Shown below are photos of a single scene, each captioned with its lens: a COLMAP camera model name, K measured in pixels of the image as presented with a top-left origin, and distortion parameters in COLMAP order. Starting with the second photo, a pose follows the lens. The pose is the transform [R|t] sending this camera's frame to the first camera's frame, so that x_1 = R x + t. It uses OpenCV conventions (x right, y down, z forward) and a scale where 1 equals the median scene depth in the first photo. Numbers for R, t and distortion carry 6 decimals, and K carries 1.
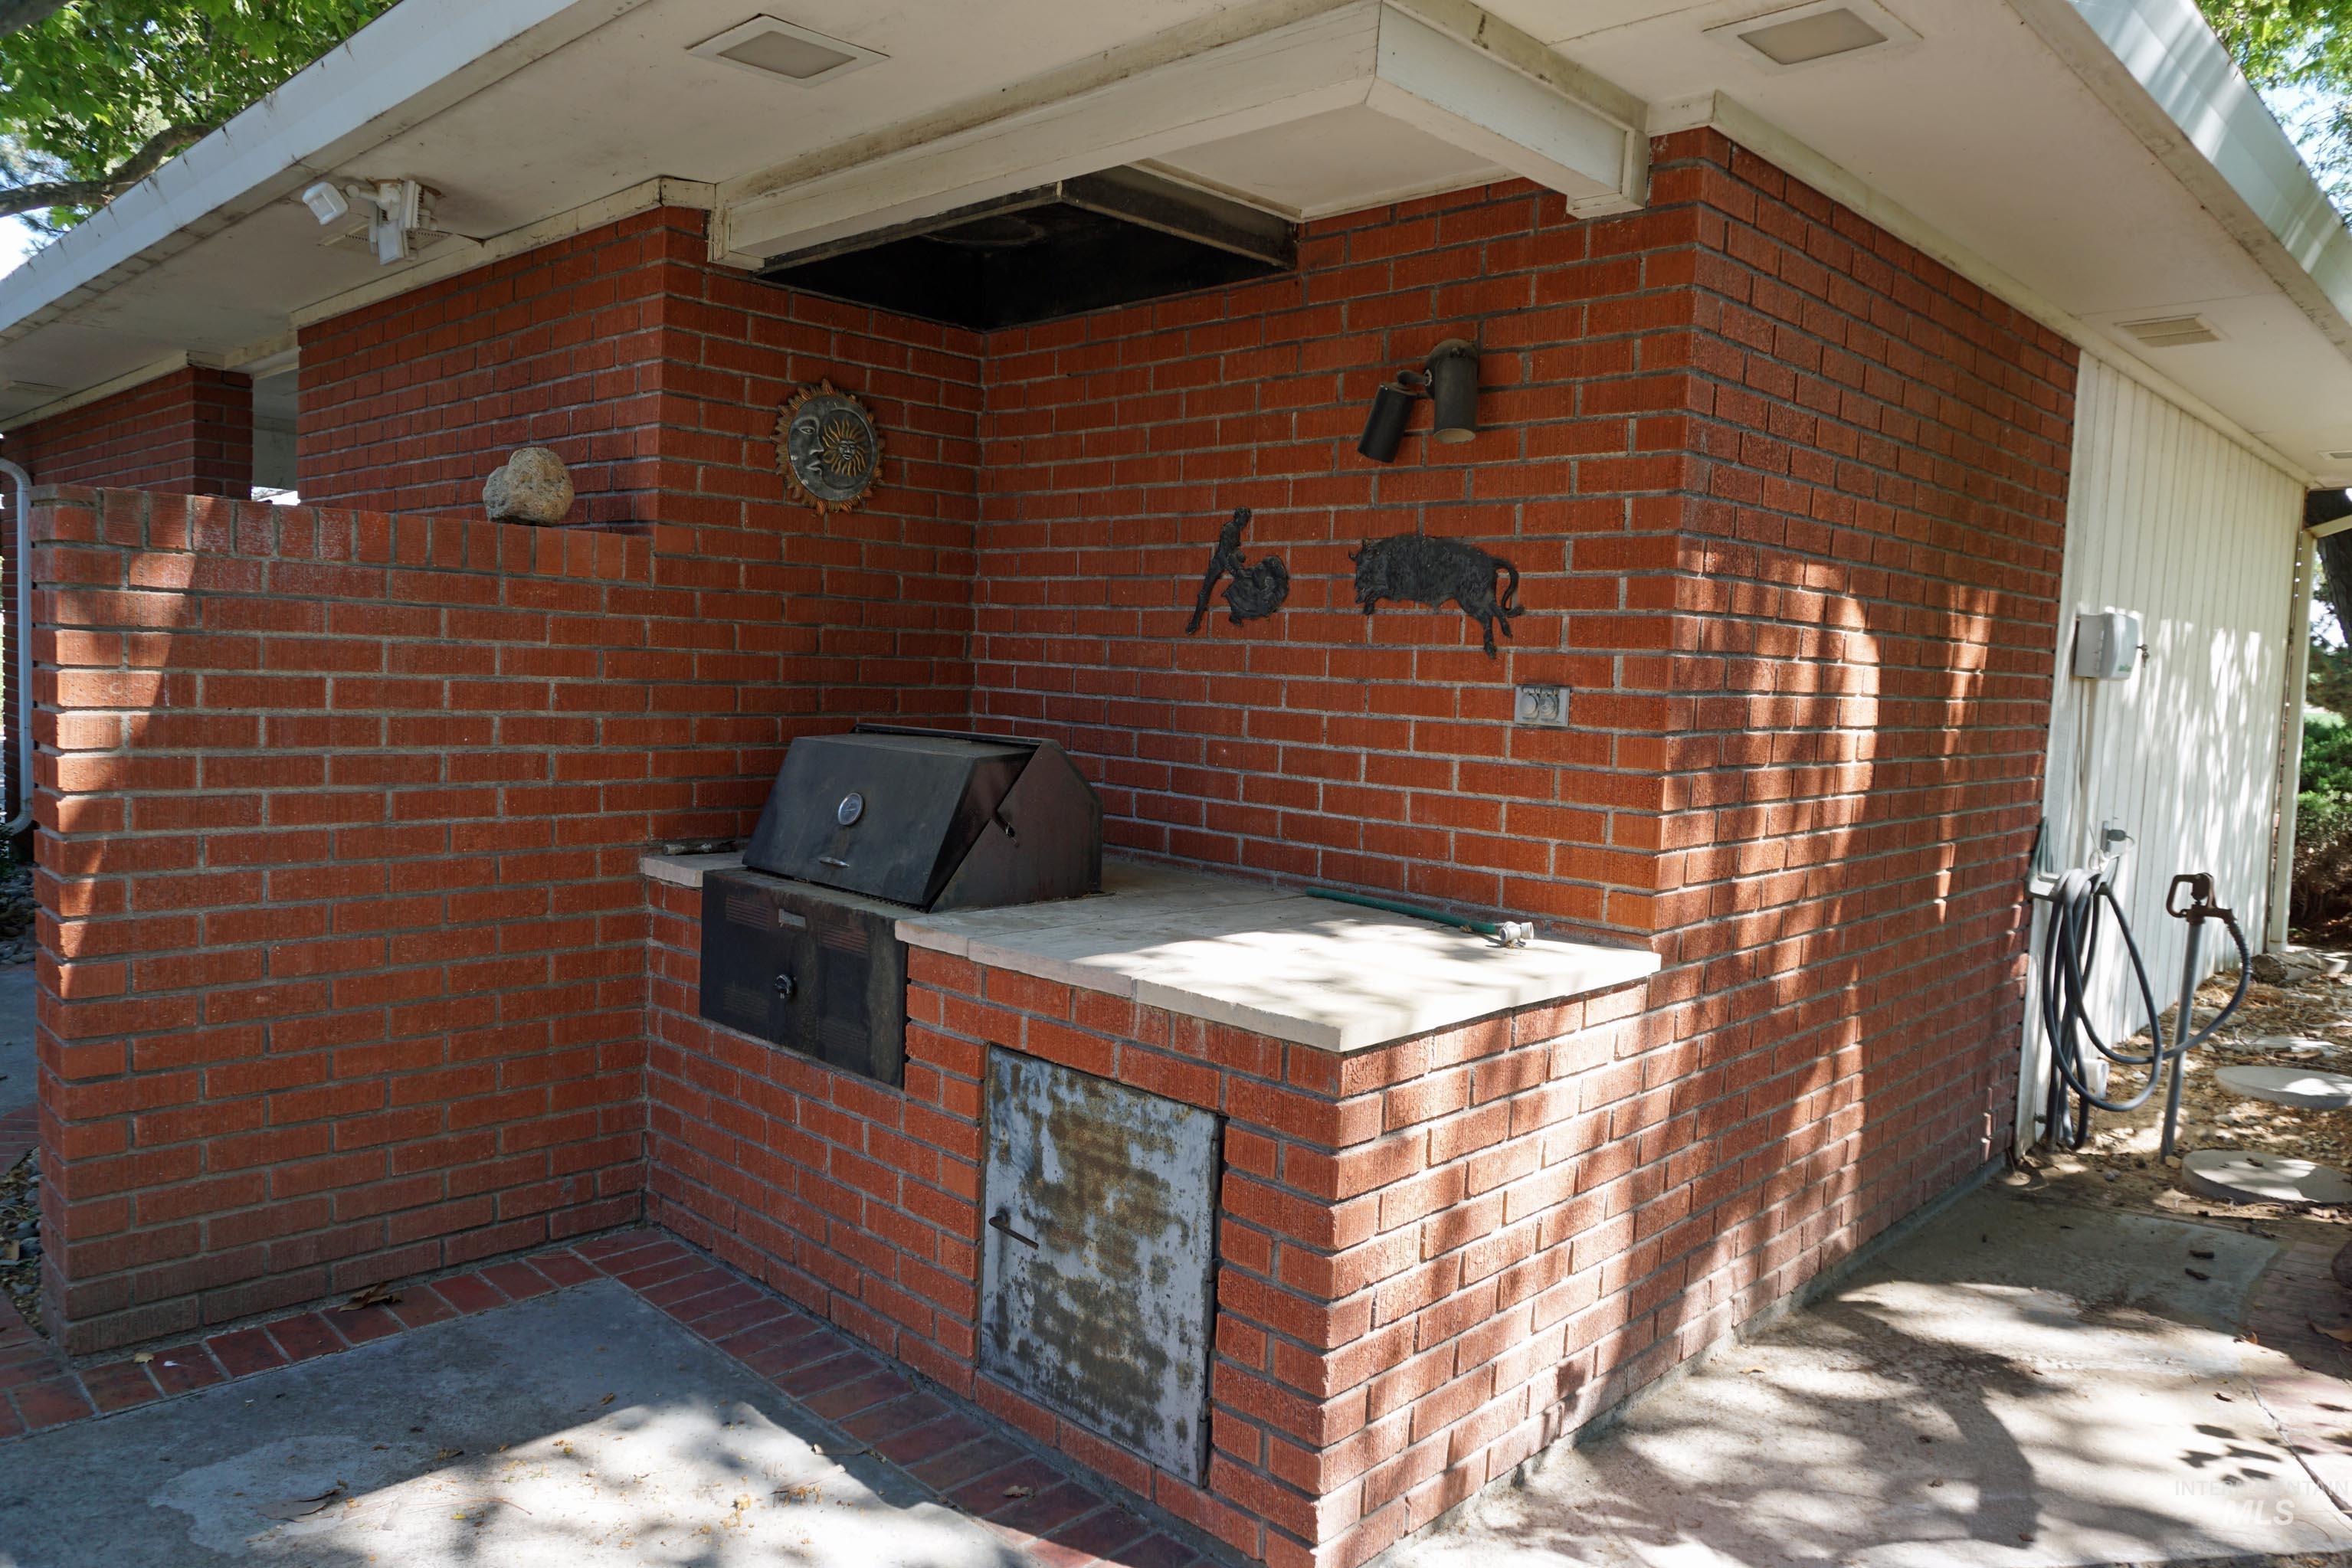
lens RADIAL K [[1578.9, 0, 1175.2], [0, 1578.9, 781.8], [0, 0, 1]] dist [0.005805, 0.002578]
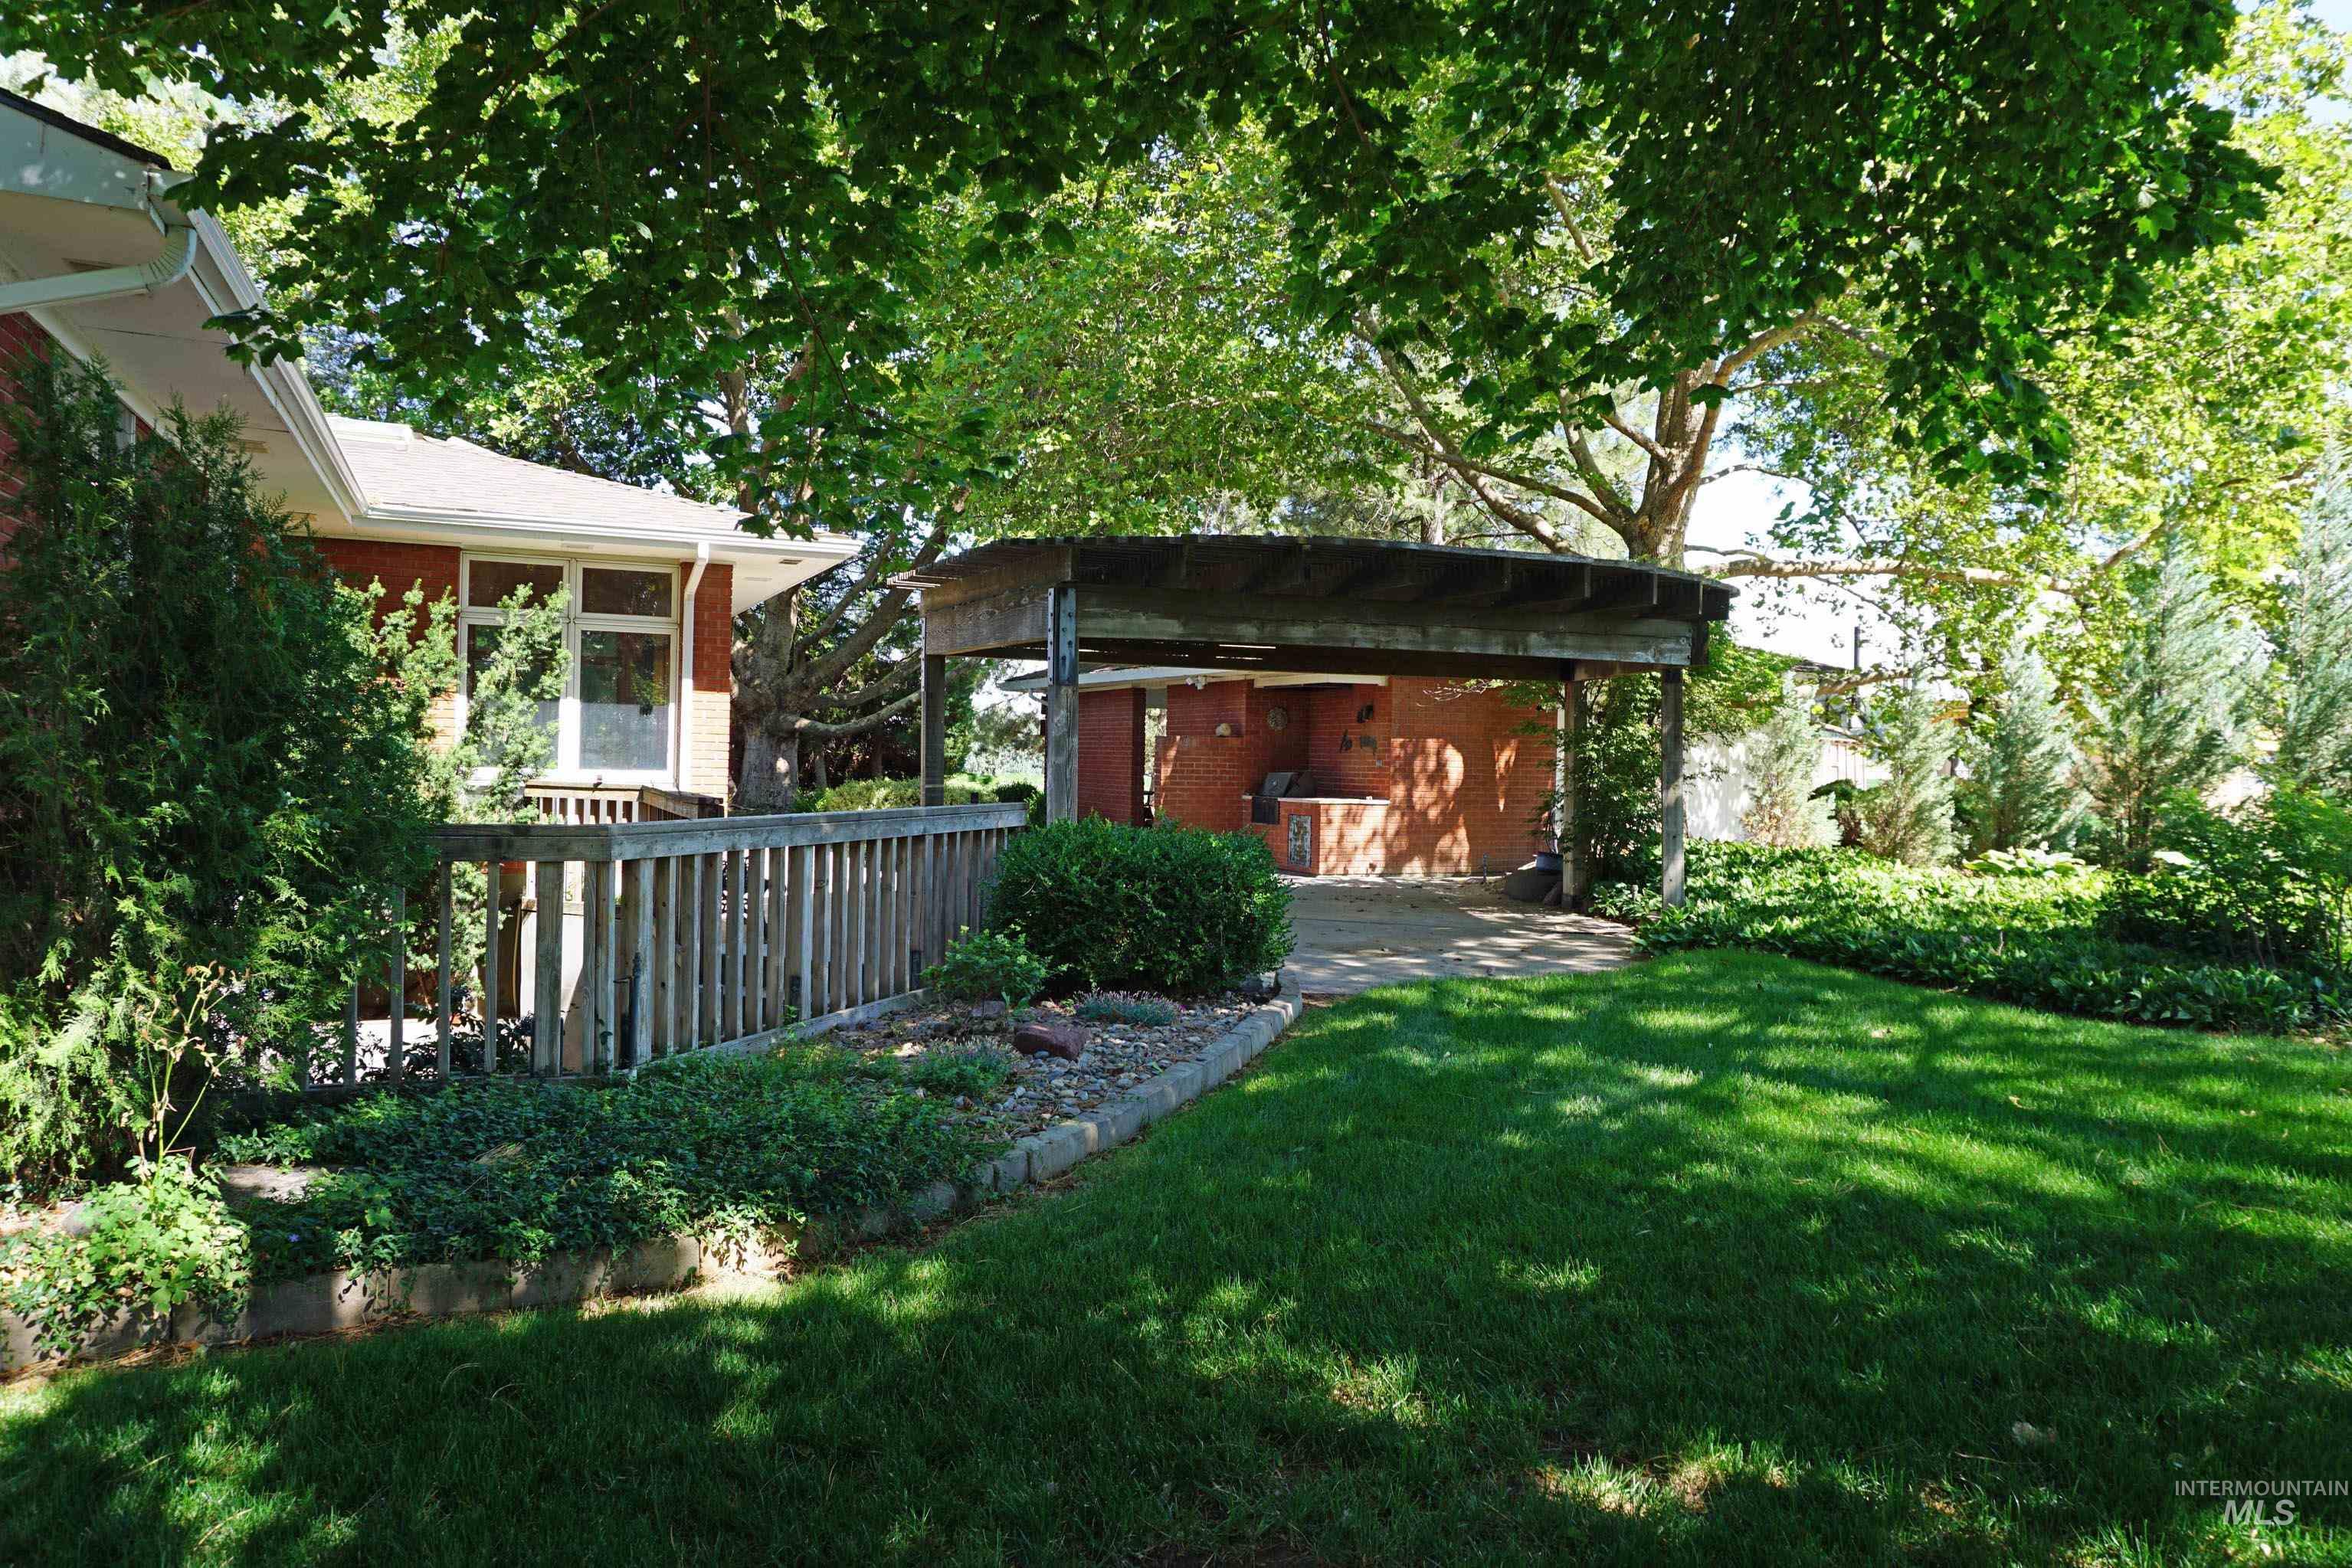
lens RADIAL K [[1578.9, 0, 1177.0], [0, 1578.9, 783.2], [0, 0, 1]] dist [0.005805, 0.002578]
pose [[0.916280, -0.005775, -0.400498, 1.831542], [-0.017610, 0.998348, -0.054686, 0.342933], [0.400152, 0.057160, 0.914664, -4.553307]]
